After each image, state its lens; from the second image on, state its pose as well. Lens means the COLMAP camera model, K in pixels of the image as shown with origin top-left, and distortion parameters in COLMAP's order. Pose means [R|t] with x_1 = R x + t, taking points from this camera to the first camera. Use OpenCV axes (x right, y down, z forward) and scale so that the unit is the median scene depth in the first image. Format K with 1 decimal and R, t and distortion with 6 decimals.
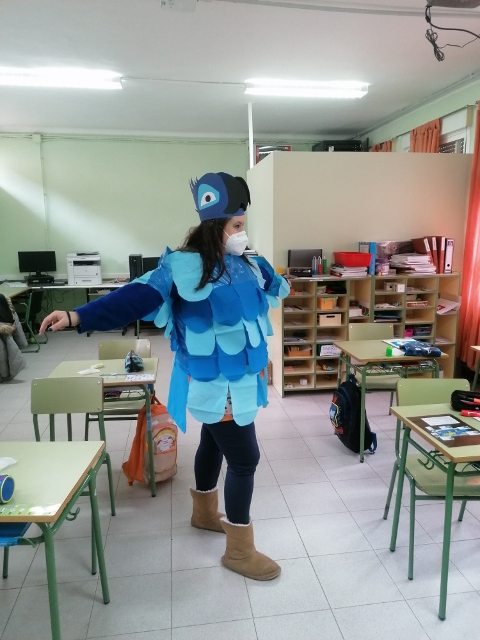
lens RADIAL K [[473.3, 0, 240.0], [0, 473.3, 320.0], [0, 0, 1]] dist [0.076243, -0.098267]
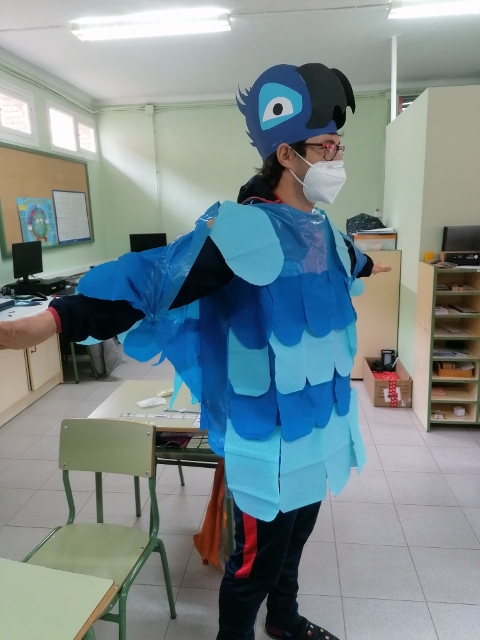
lens RADIAL K [[473.3, 0, 240.0], [0, 473.3, 320.0], [0, 0, 1]] dist [0.076243, -0.098267]
pose [[0.965011, 0.035491, -0.259797, -0.003149], [-0.024282, 0.998636, 0.046228, -0.033959], [0.261084, -0.038302, 0.964556, 0.219103]]
